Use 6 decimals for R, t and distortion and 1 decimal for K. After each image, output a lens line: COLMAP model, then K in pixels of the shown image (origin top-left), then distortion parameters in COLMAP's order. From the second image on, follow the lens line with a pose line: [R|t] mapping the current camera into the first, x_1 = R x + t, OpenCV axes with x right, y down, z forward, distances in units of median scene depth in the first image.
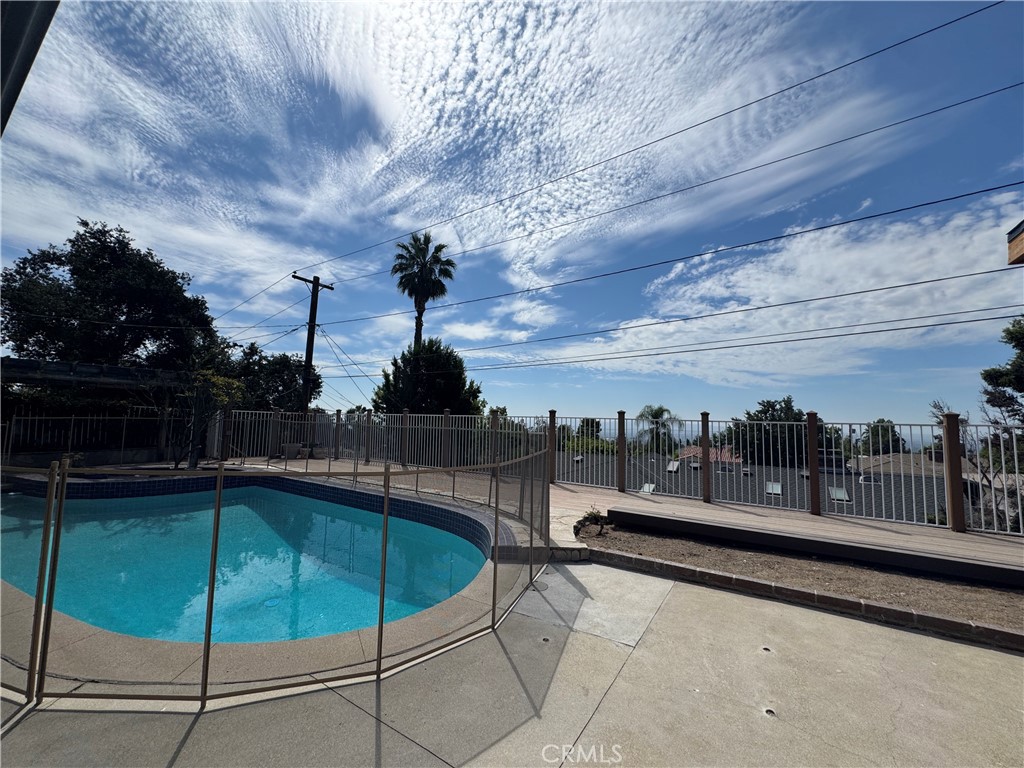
lens RADIAL K [[417.3, 0, 512.0], [0, 417.3, 384.0], [0, 0, 1]] dist [0.002167, -0.000092]
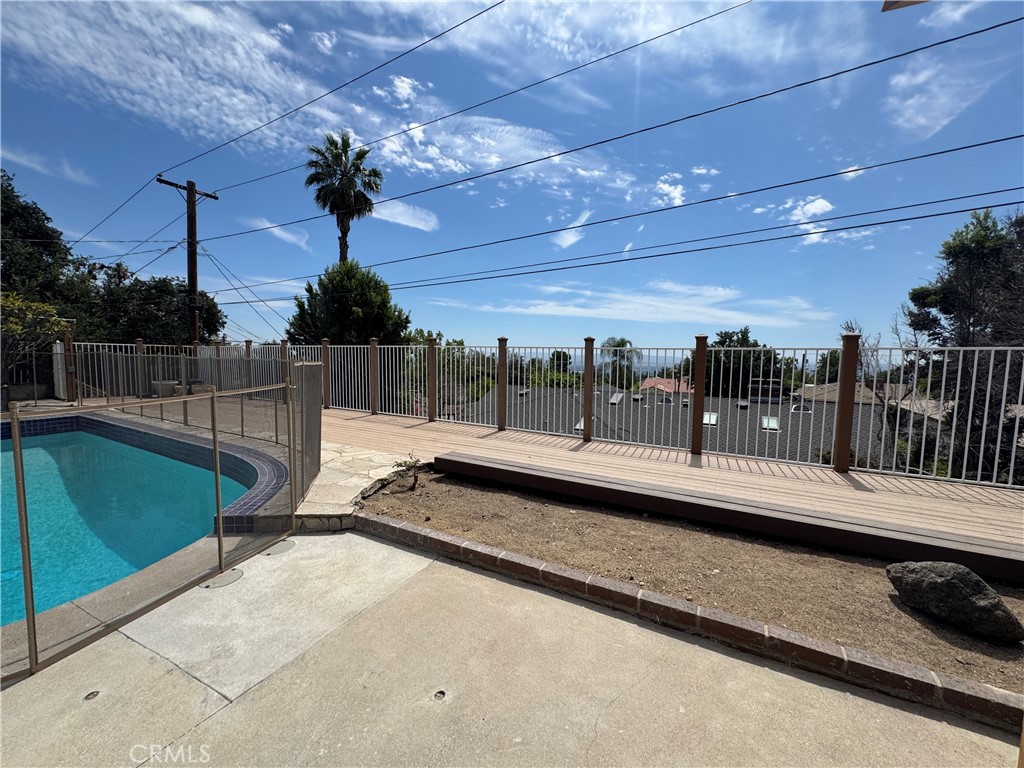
lens RADIAL K [[416.6, 0, 515.1], [0, 416.6, 383.6], [0, 0, 1]] dist [0.001732, 0.000284]
pose [[0.997964, -0.013495, 0.062332, 0.099785], [0.003558, 0.987616, 0.156853, 0.010343], [-0.063677, -0.156312, 0.985653, 0.064417]]
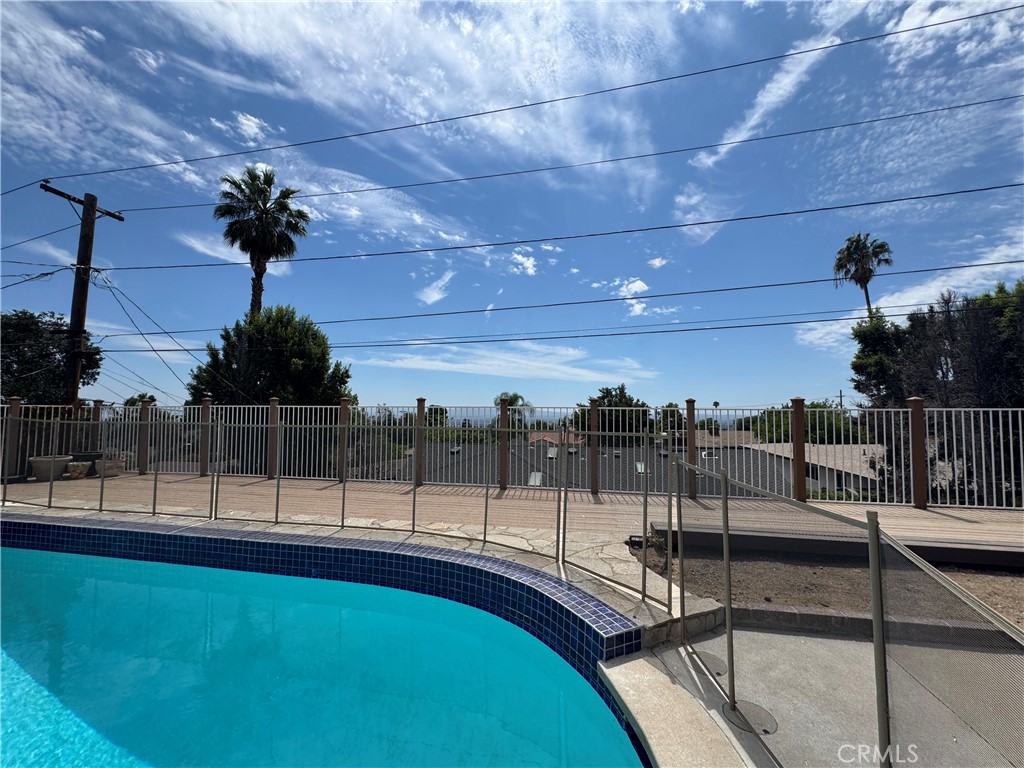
lens RADIAL K [[416.6, 0, 515.1], [0, 416.6, 383.6], [0, 0, 1]] dist [0.001732, 0.000284]
pose [[0.925129, 0.004910, 0.379621, -0.087824], [-0.016110, 0.999523, 0.026331, 0.006059], [-0.379310, -0.030476, 0.924767, 0.120803]]
